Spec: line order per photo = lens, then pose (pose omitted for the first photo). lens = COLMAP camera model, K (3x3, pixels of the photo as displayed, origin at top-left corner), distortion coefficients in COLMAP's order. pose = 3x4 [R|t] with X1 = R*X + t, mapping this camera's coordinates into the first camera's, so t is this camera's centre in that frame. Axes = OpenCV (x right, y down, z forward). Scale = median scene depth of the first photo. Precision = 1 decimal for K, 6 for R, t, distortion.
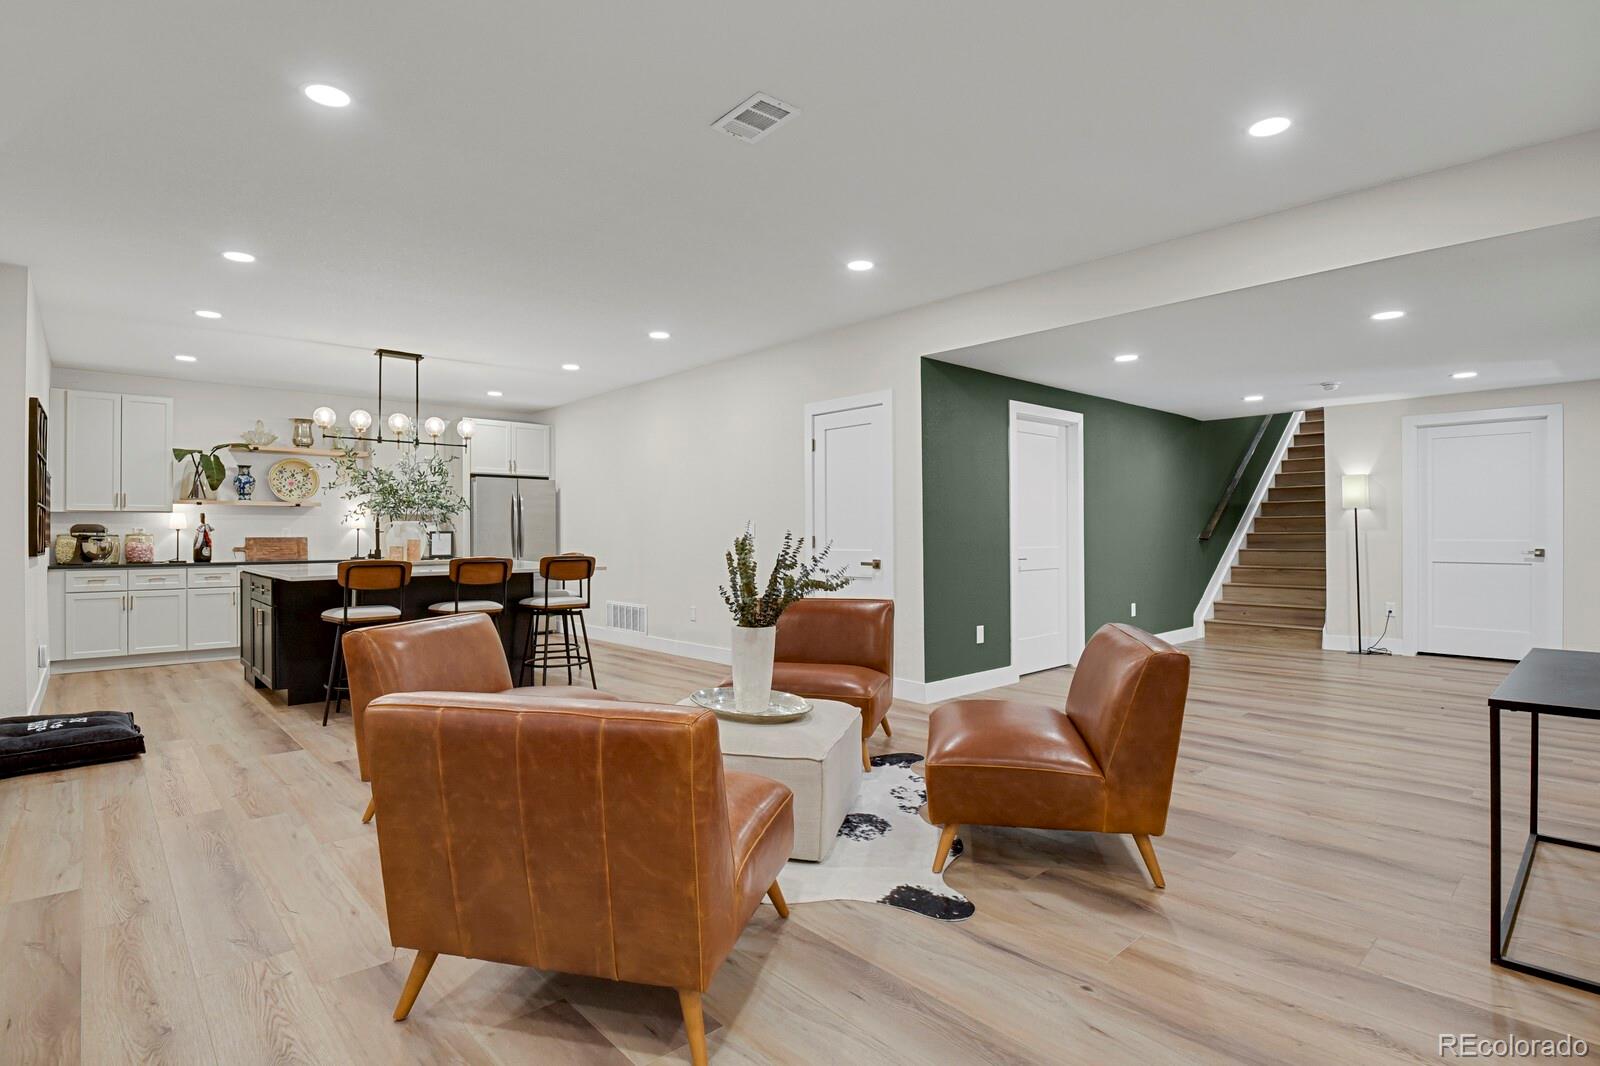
lens RADIAL K [[789.3, 0, 814.2], [0, 789.3, 533.7], [0, 0, 1]] dist [-0.016327, -0.004046]
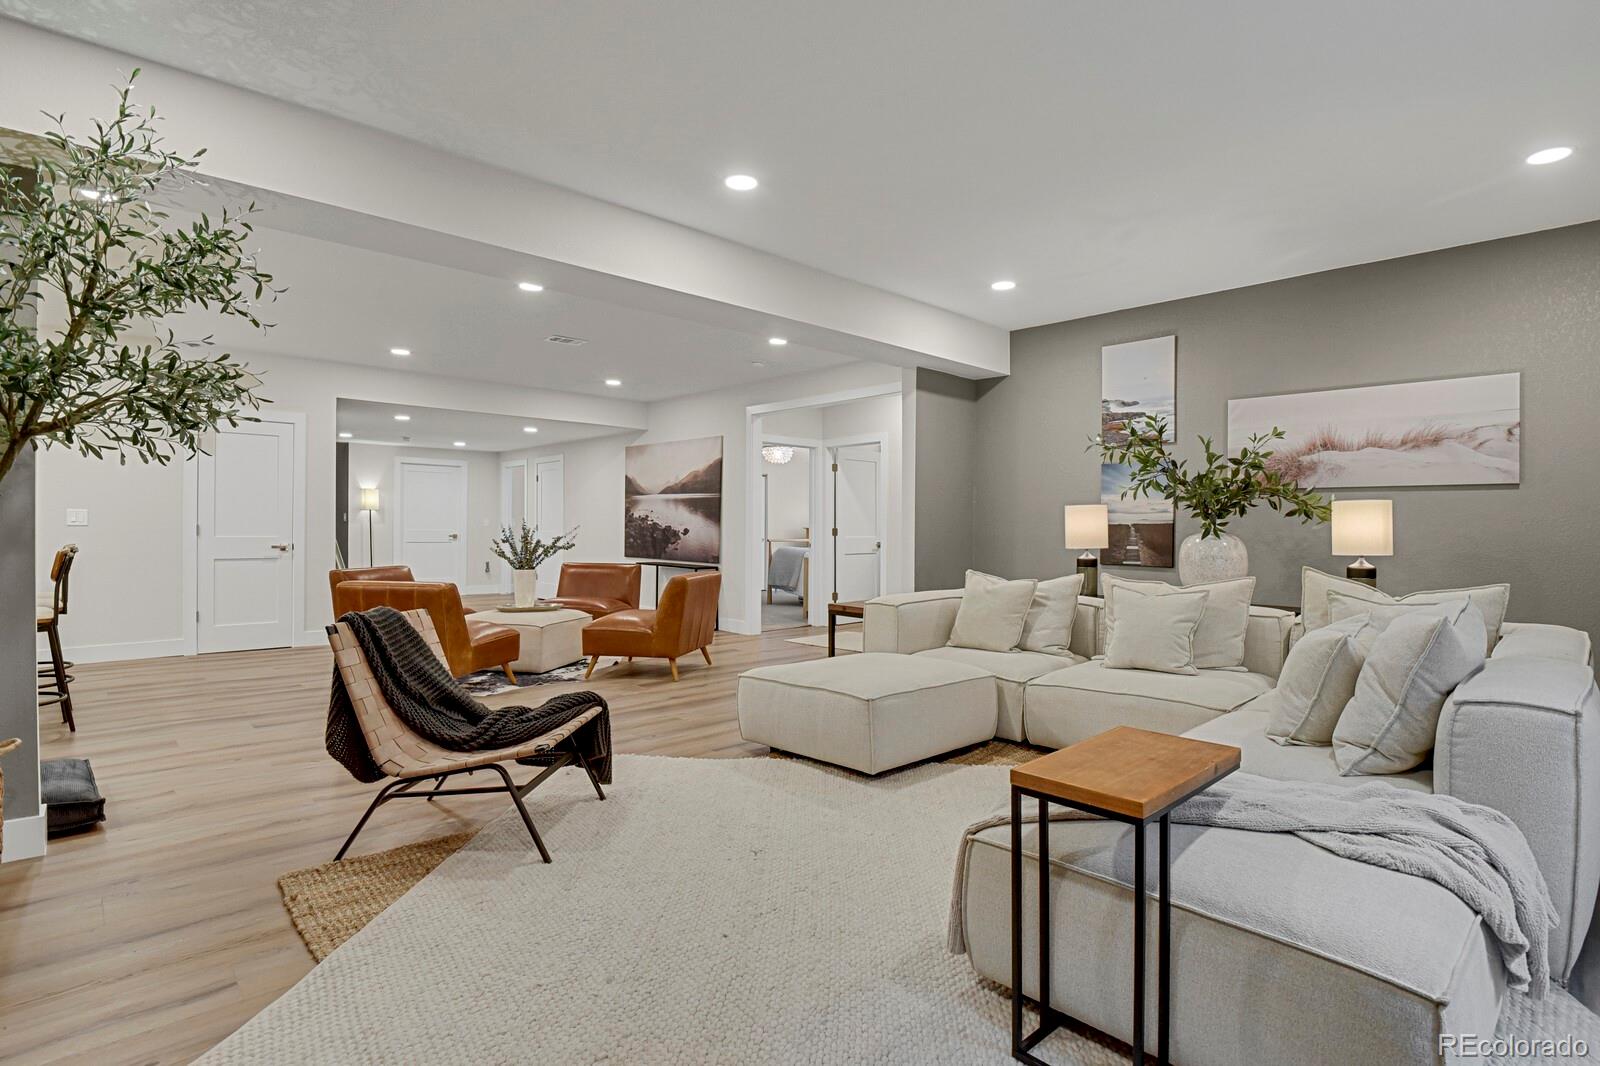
lens RADIAL K [[789.3, 0, 814.2], [0, 789.3, 546.8], [0, 0, 1]] dist [-0.016327, -0.004046]
pose [[-0.021161, -0.021068, 0.999554, -1.046231], [-0.007009, 0.999756, 0.020924, 0.004104], [-0.999752, -0.006563, -0.021303, 0.141420]]
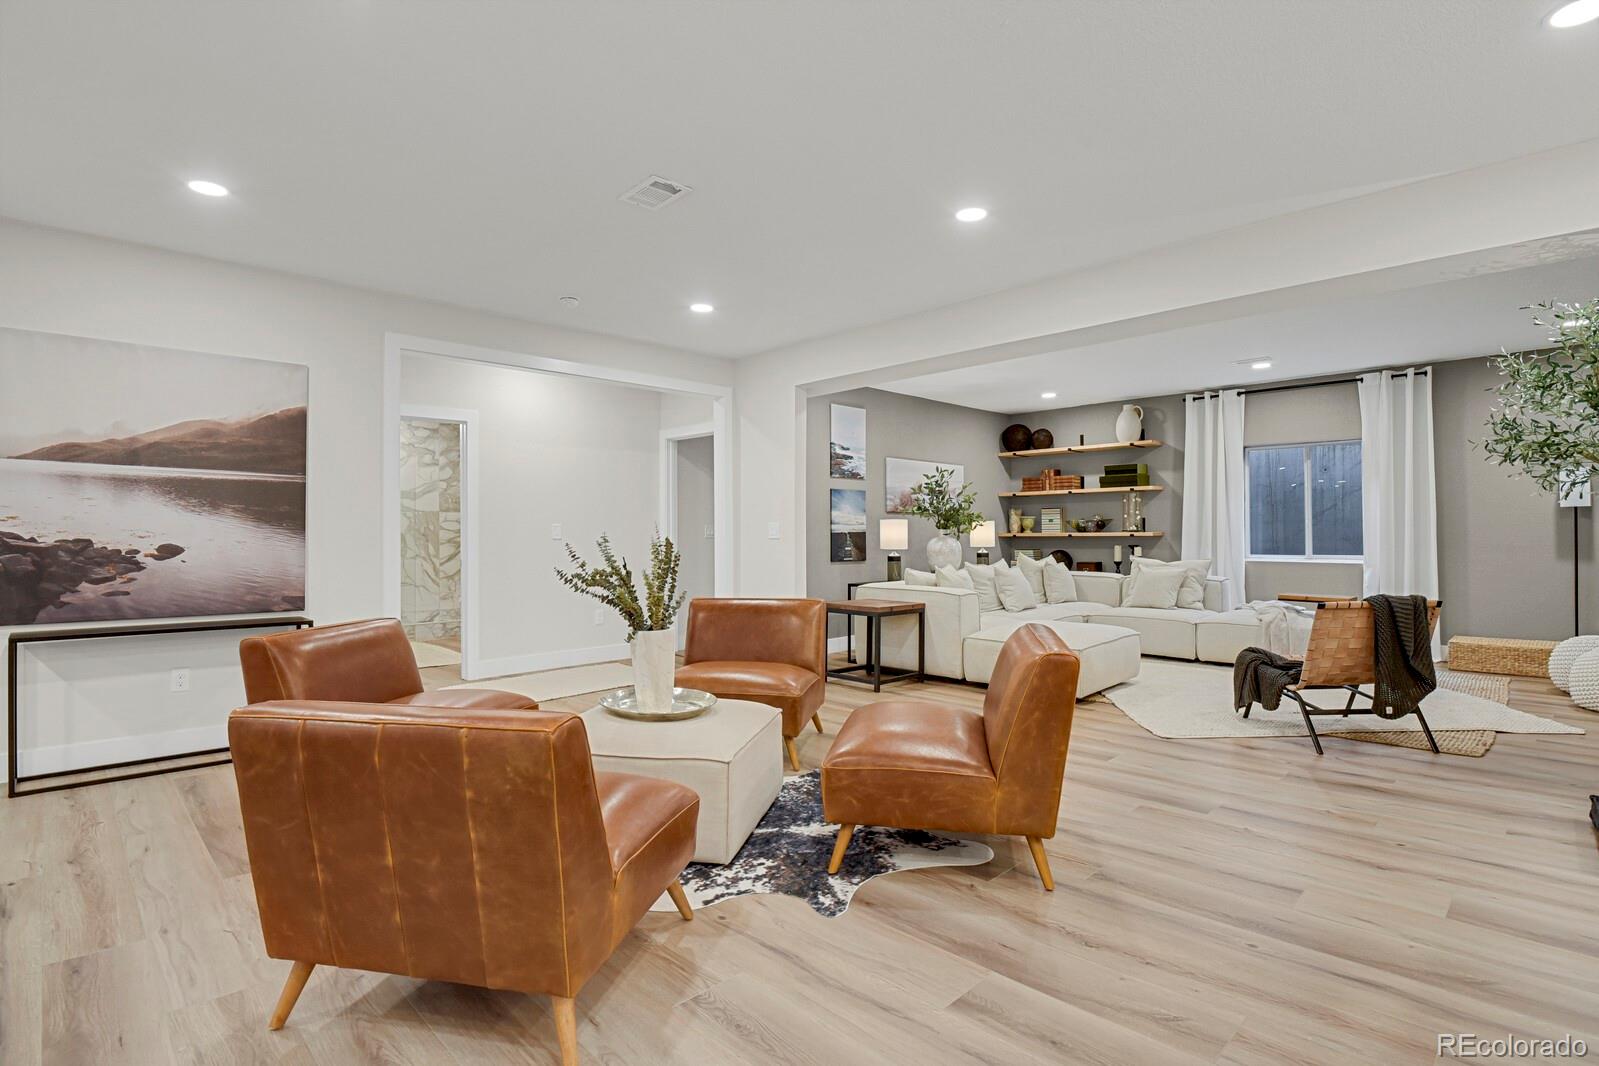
lens RADIAL K [[788.8, 0, 805.6], [0, 788.8, 526.0], [0, 0, 1]] dist [-0.016327, -0.004046]
pose [[-0.999441, 0.009361, -0.032097, -0.122970], [0.009803, 0.999859, -0.013660, 0.001220], [0.031965, -0.013967, -0.999391, 0.977773]]
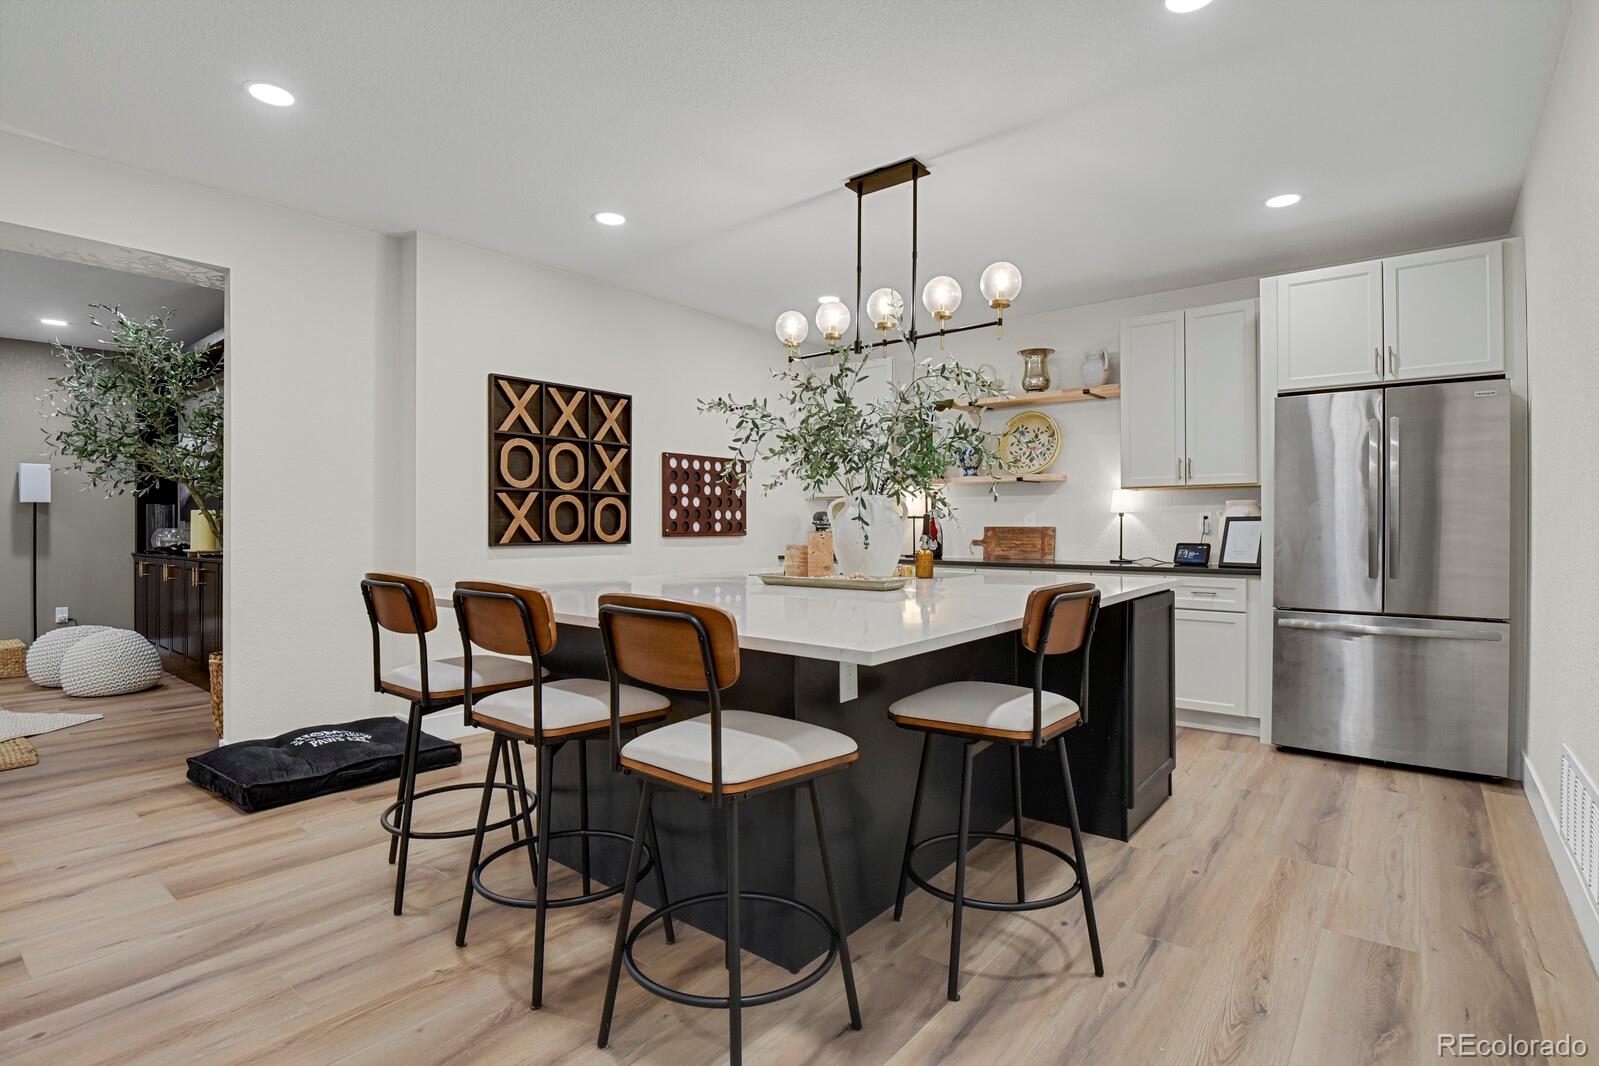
lens RADIAL K [[788.8, 0, 809.2], [0, 788.8, 529.9], [0, 0, 1]] dist [-0.016327, -0.004046]
pose [[0.150156, 0.008240, -0.988628, -0.021404], [0.001690, 0.999962, 0.008591, 0.001208], [0.988661, -0.002961, 0.150136, 0.870667]]
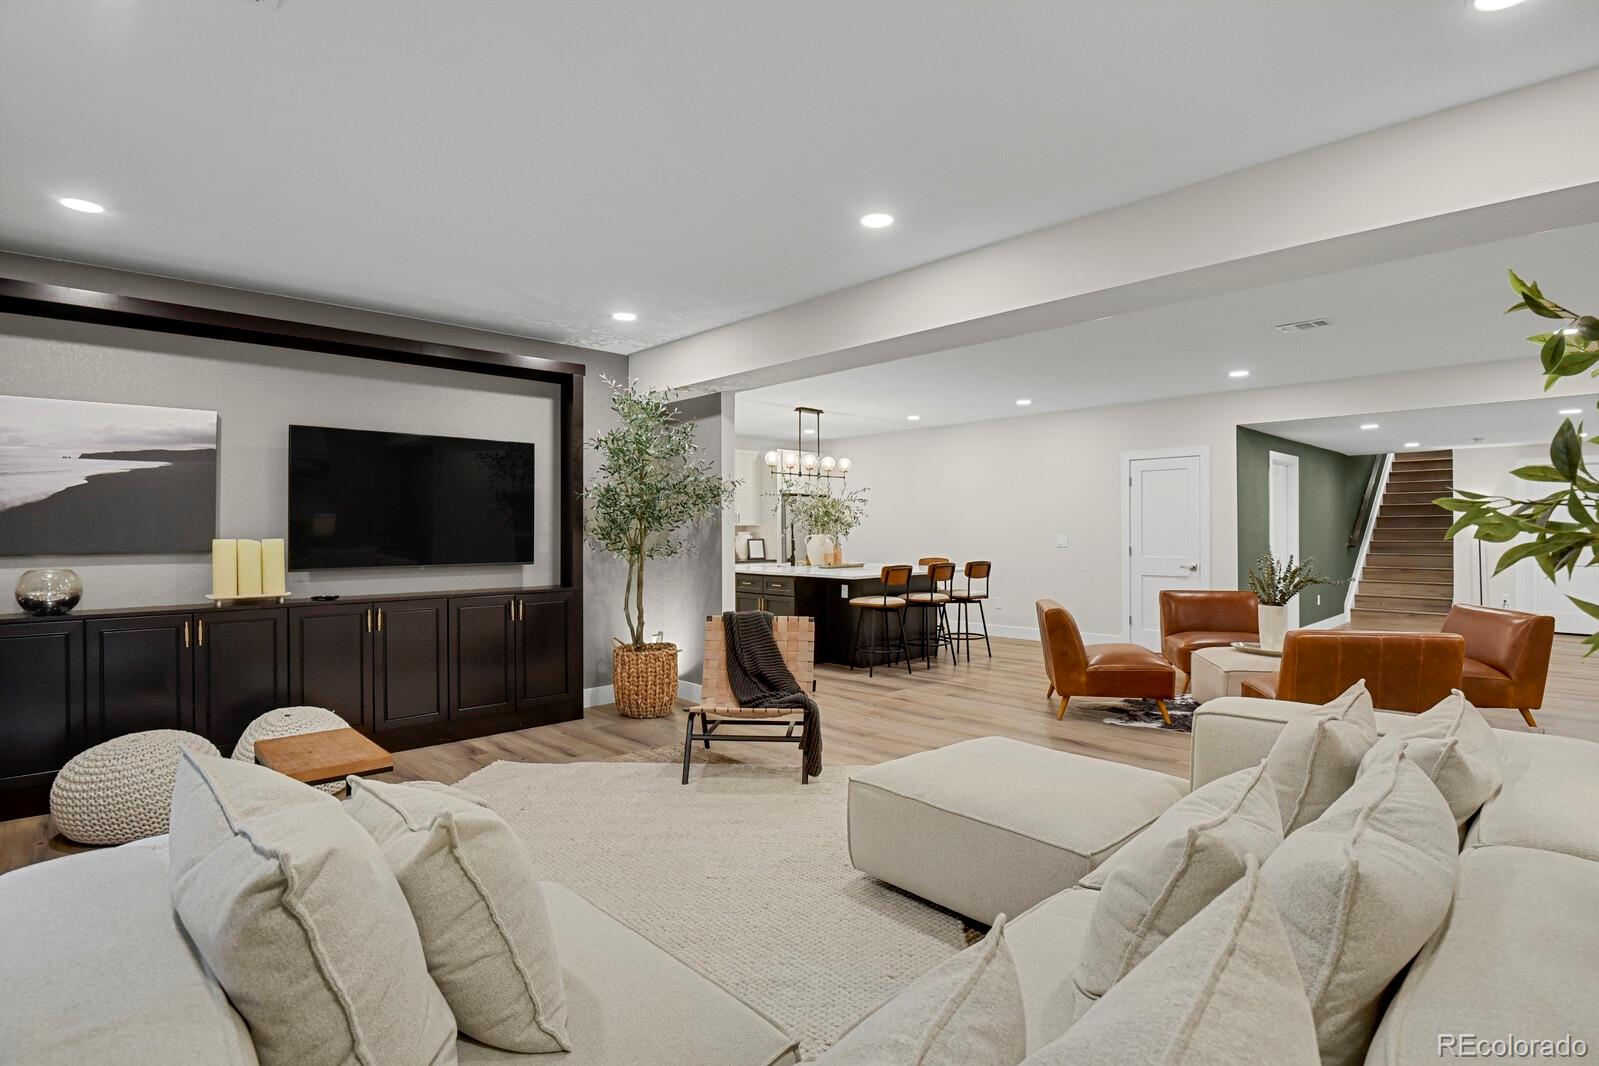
lens RADIAL K [[788.8, 0, 810.1], [0, 788.8, 529.9], [0, 0, 1]] dist [-0.016327, -0.004046]
pose [[0.999487, 0.002778, 0.031895, -0.569877], [-0.002804, 0.999996, 0.000766, -0.024514], [-0.031892, -0.000855, 0.999491, -0.347686]]
